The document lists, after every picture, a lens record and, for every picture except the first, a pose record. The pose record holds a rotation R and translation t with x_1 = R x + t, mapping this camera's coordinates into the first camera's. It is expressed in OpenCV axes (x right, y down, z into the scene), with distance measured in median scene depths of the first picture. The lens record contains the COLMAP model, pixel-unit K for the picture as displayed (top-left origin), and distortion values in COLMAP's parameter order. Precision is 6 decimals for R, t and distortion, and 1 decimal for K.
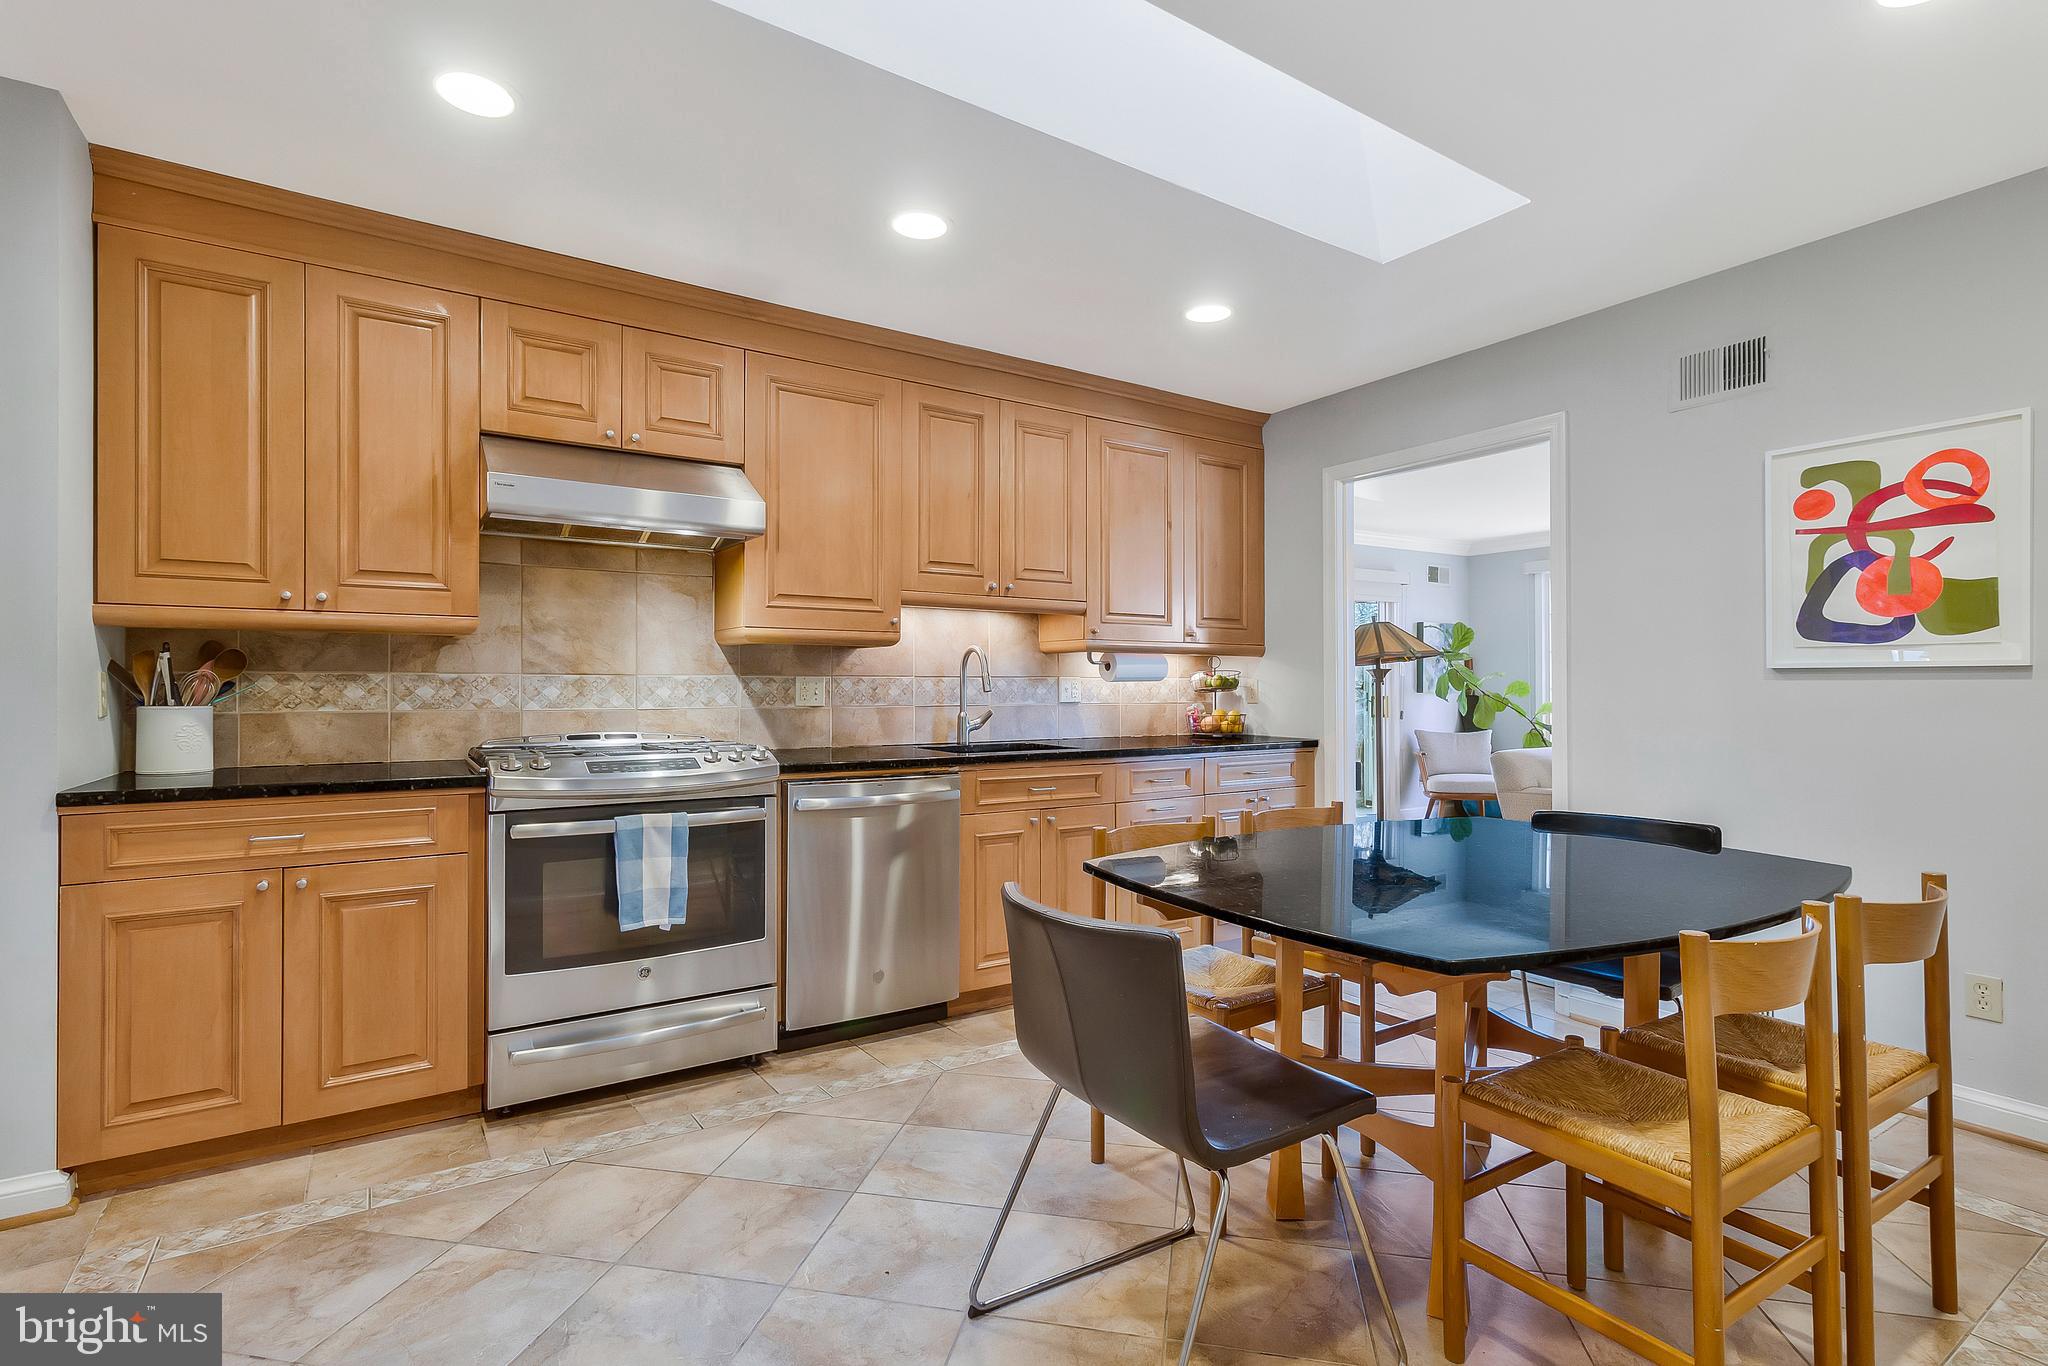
lens RADIAL K [[942.6, 0, 1023.6], [0, 942.6, 684.5], [0, 0, 1]] dist [-0.005334, 0.000810]
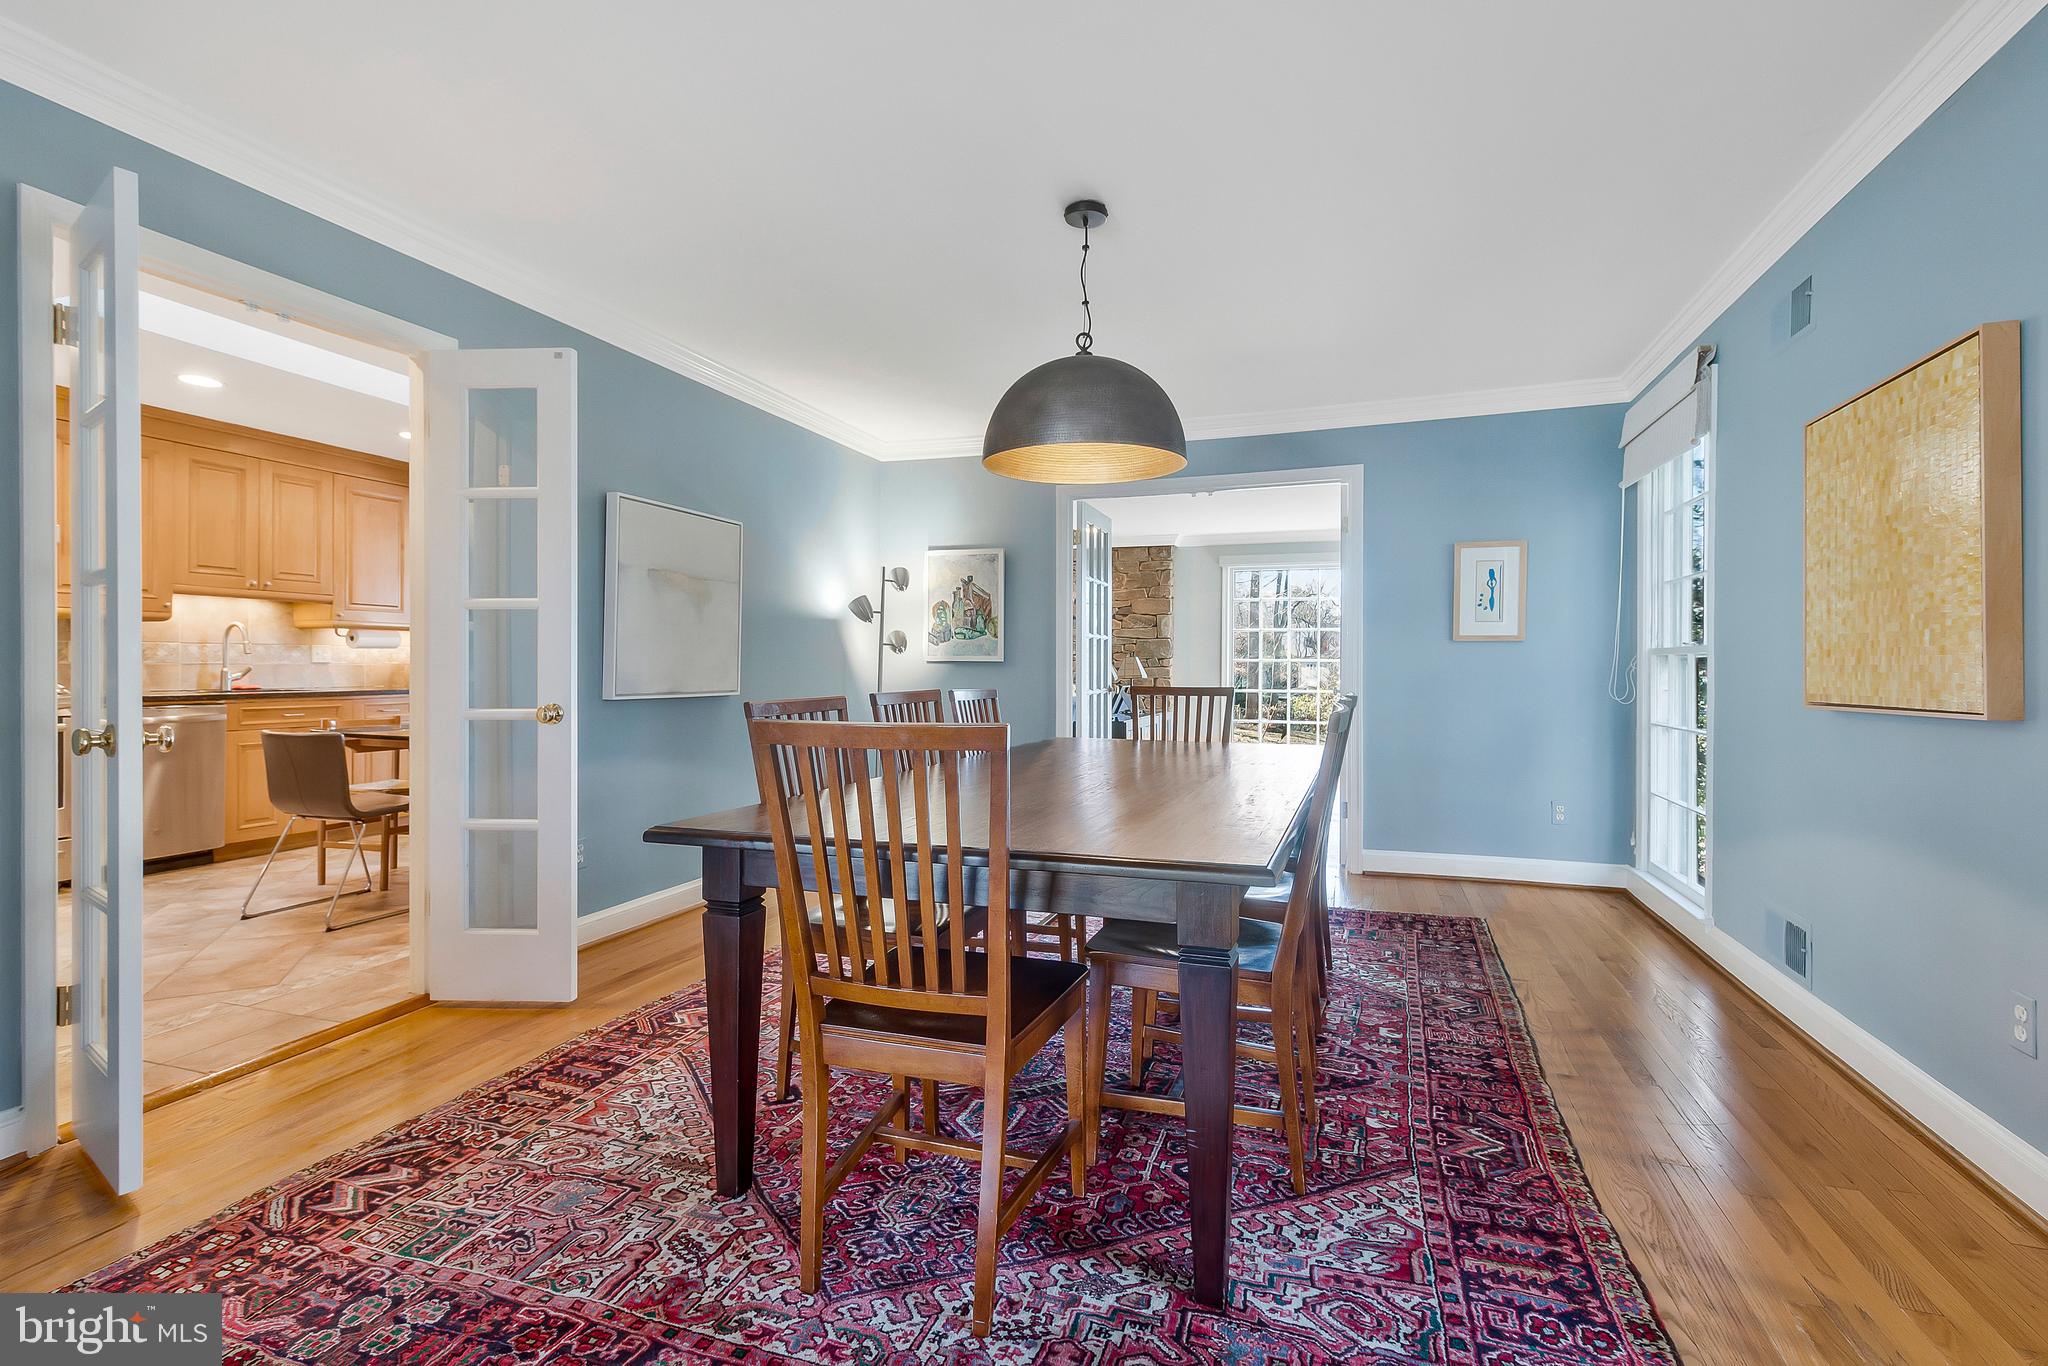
lens RADIAL K [[942.6, 0, 1045.8], [0, 942.6, 669.7], [0, 0, 1]] dist [-0.005334, 0.000810]
pose [[0.780914, 0.003526, 0.624629, 0.018329], [-0.008809, 0.999947, 0.005369, 0.013342], [-0.624577, -0.009695, 0.780903, -0.908071]]
